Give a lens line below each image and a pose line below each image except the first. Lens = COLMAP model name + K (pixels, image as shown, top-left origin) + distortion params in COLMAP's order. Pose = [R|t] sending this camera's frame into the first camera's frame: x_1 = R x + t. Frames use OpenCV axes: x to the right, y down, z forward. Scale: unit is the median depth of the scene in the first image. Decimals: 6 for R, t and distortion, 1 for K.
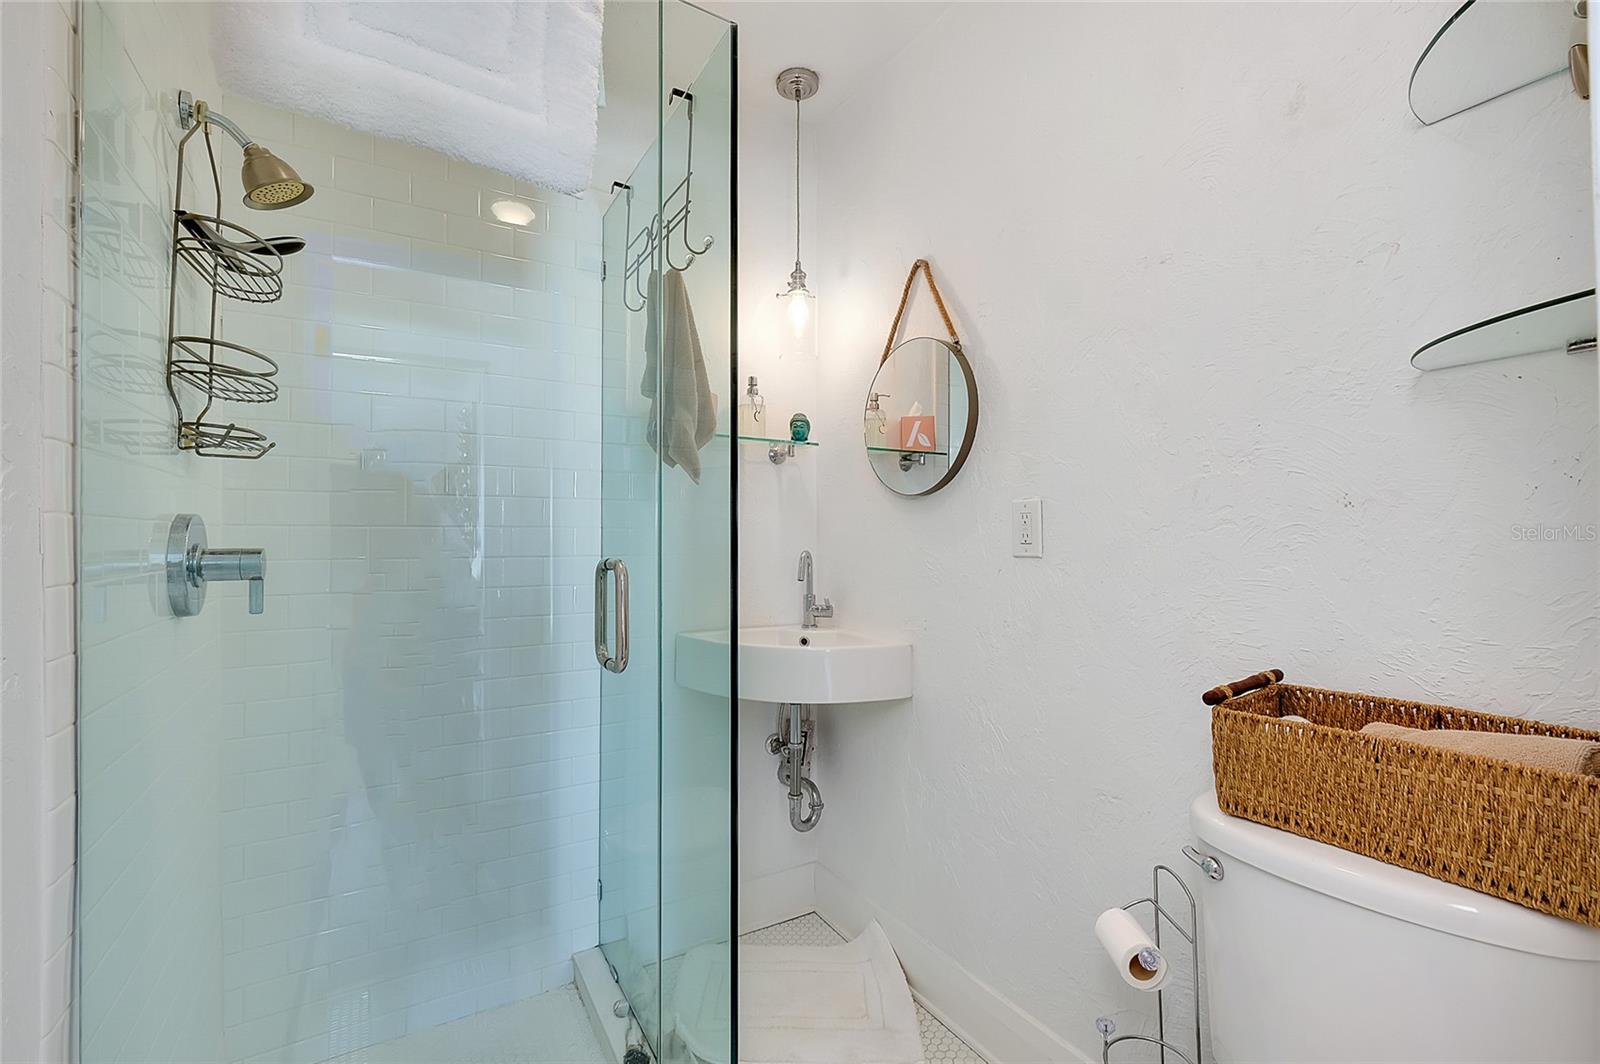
lens RADIAL K [[688.9, 0, 800.1], [0, 688.9, 526.7], [0, 0, 1]] dist [-0.003040, -0.000129]
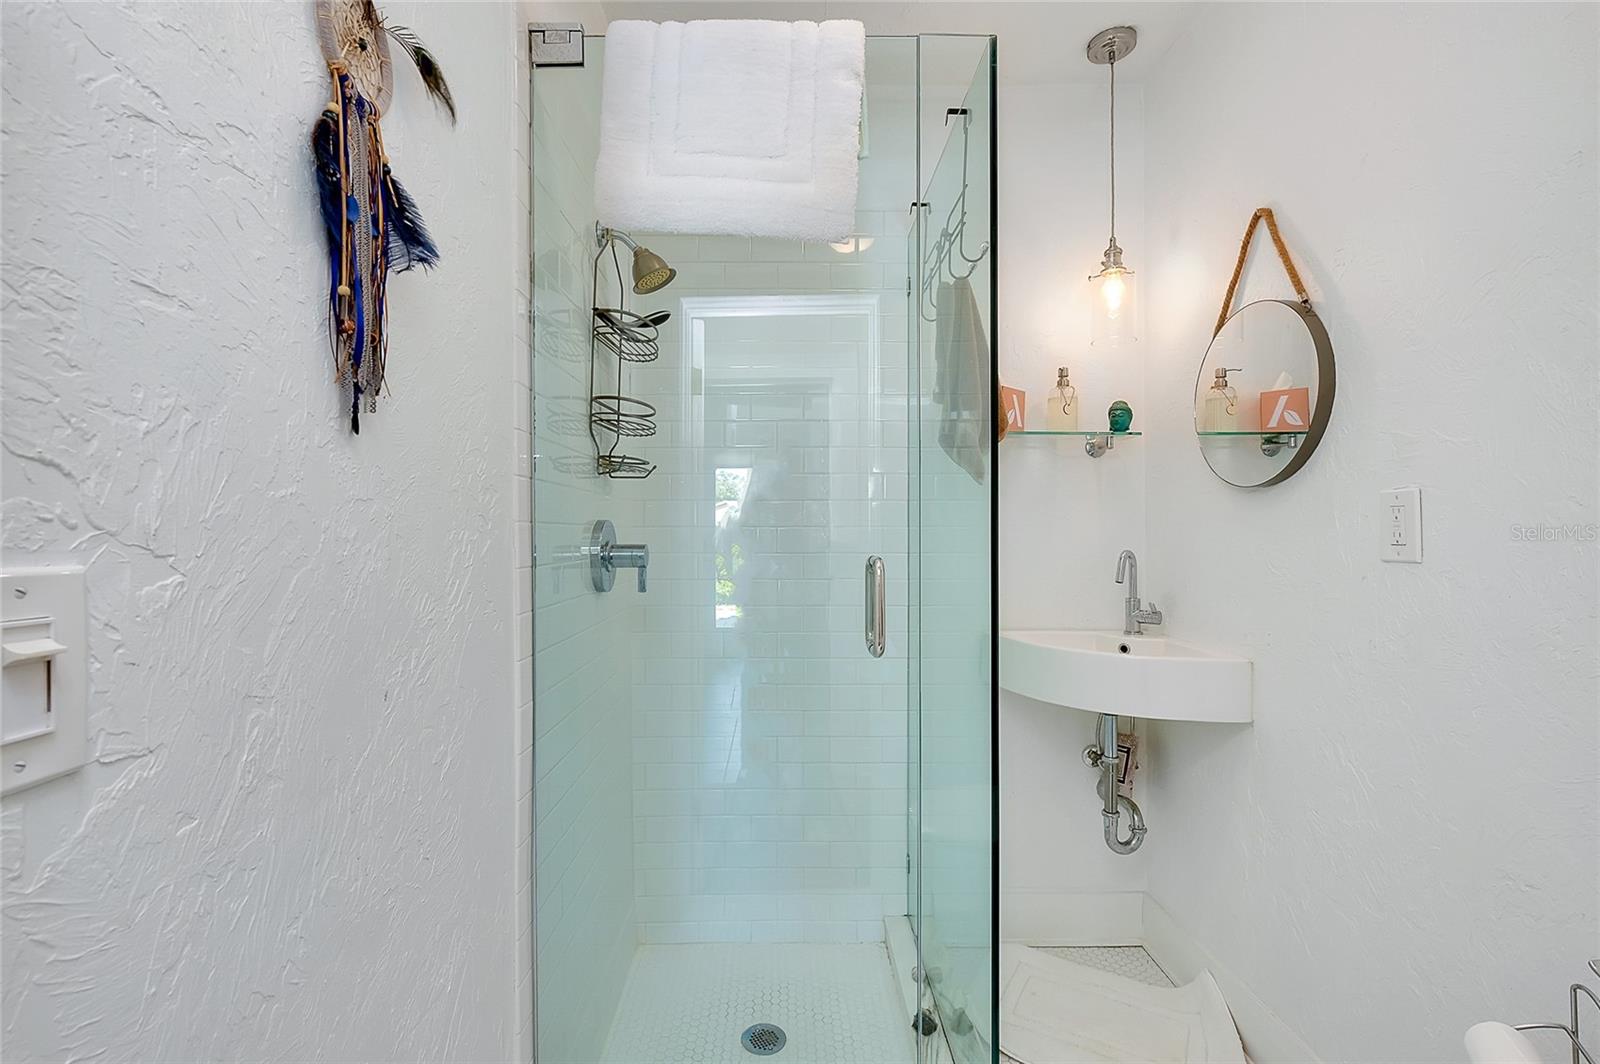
lens RADIAL K [[711.1, 0, 801.2], [0, 711.1, 525.5], [0, 0, 1]] dist [-0.002713, -0.000242]
pose [[0.867906, -0.005828, -0.496694, 0.119994], [0.007757, 0.999968, 0.001820, -0.003872], [0.496668, -0.005433, 0.867924, -0.044083]]
